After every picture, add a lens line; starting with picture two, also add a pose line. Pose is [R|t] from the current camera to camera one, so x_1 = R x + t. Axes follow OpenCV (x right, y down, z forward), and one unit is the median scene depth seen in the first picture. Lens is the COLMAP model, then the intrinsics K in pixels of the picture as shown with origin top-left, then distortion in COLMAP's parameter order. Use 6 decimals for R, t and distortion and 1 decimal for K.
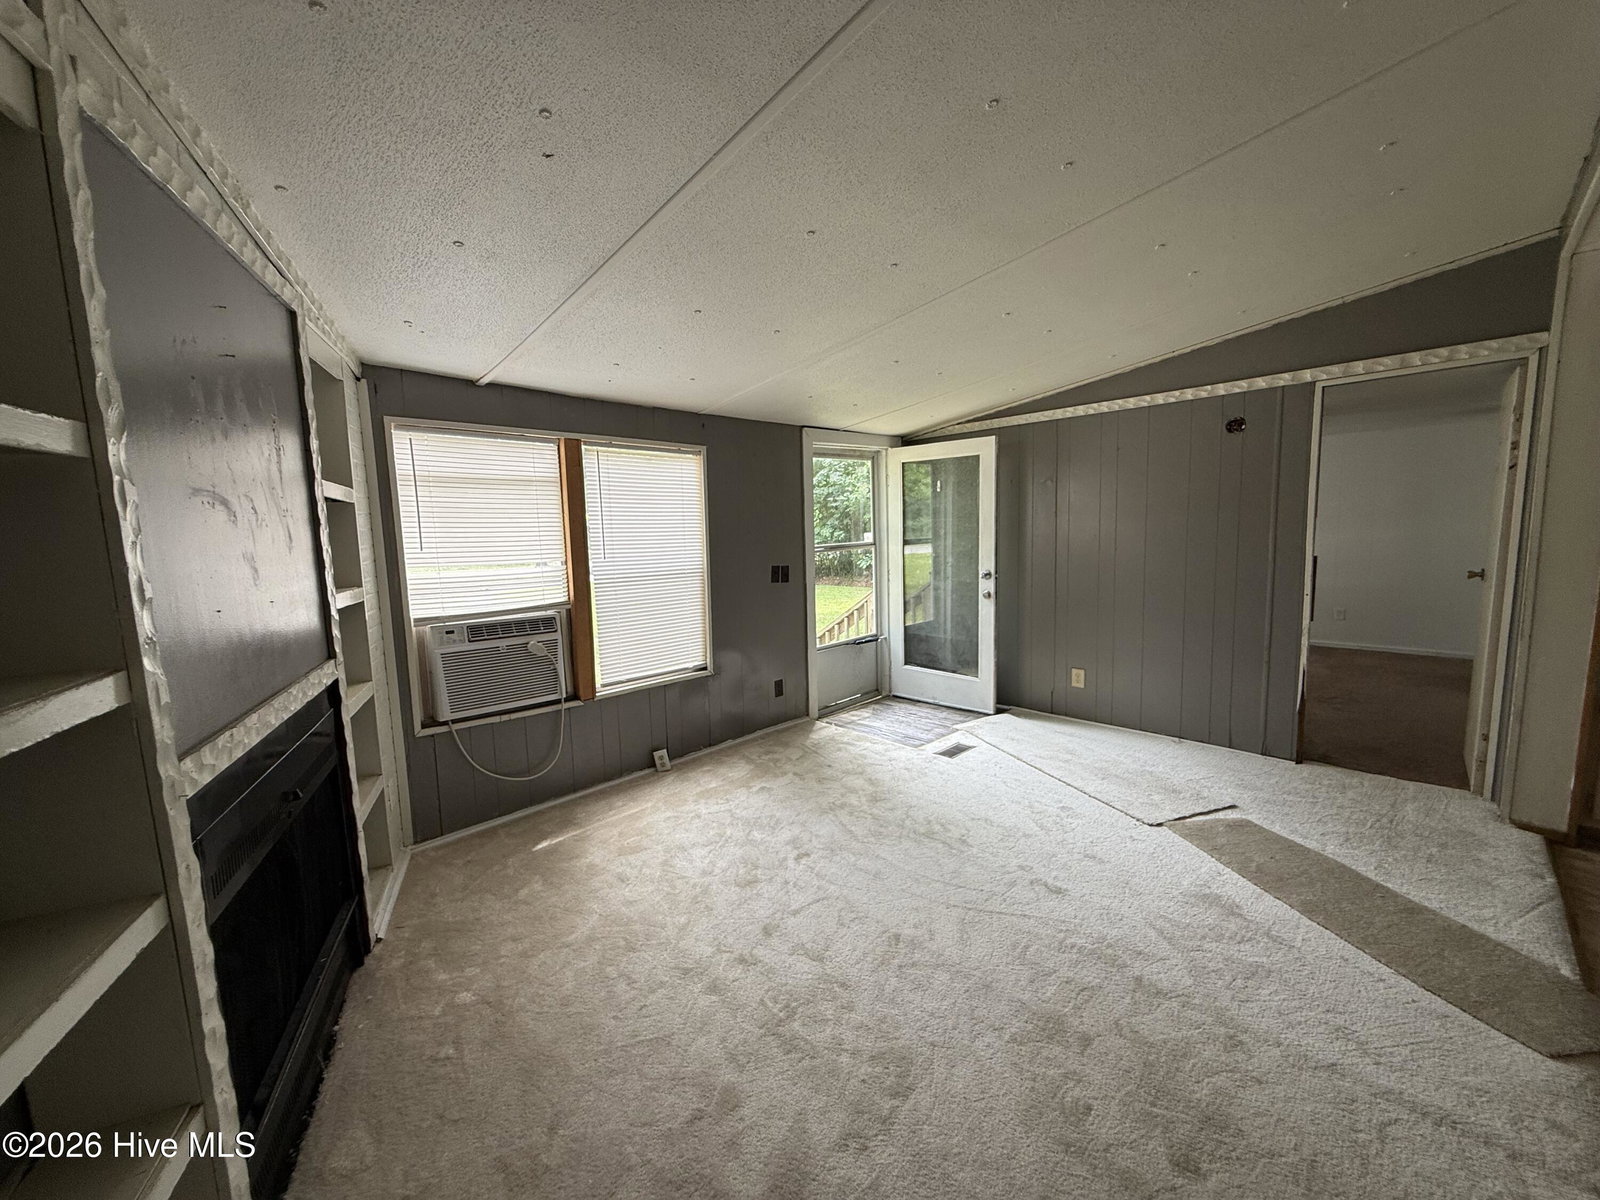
lens RADIAL K [[638.6, 0, 795.1], [0, 638.6, 598.3], [0, 0, 1]] dist [0.000123, -0.000215]
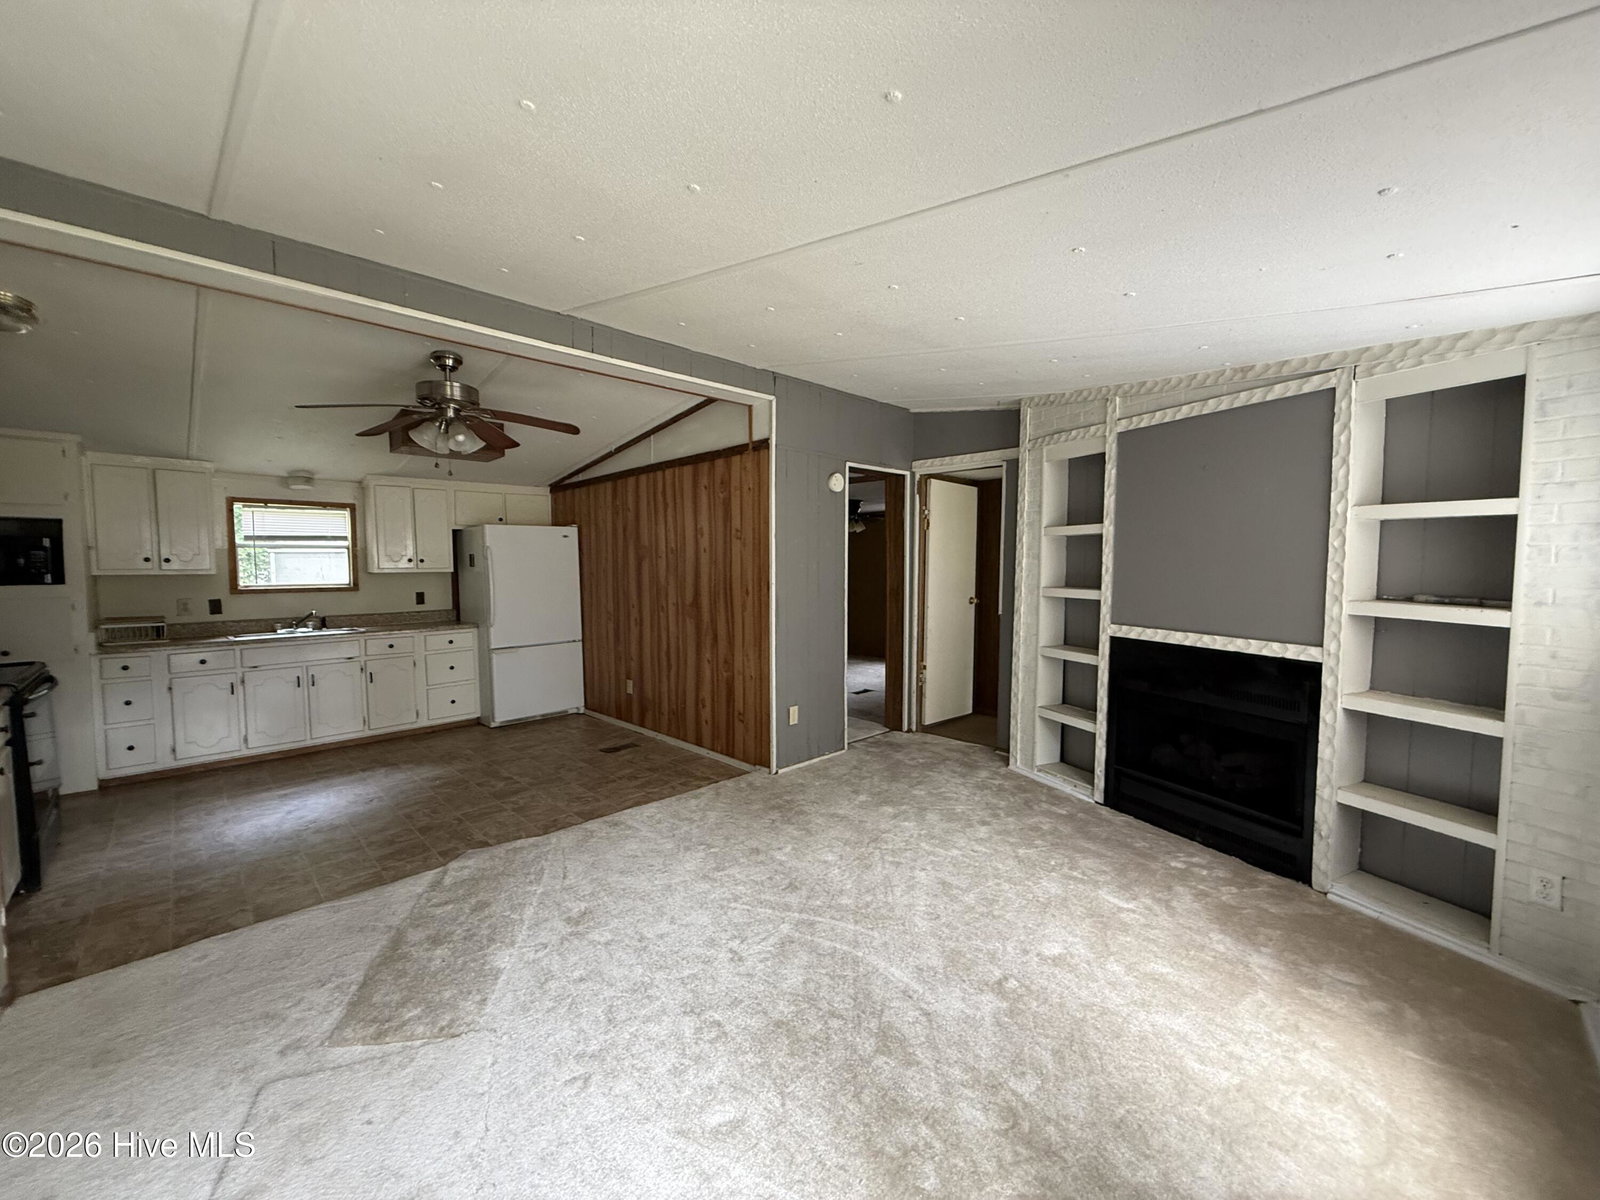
lens RADIAL K [[638.6, 0, 793.9], [0, 638.6, 598.3], [0, 0, 1]] dist [0.000123, -0.000215]
pose [[-0.999577, 0.027421, -0.009642, 0.200211], [0.025308, 0.984193, 0.175279, -0.143980], [0.014296, 0.174961, -0.984472, 1.254484]]
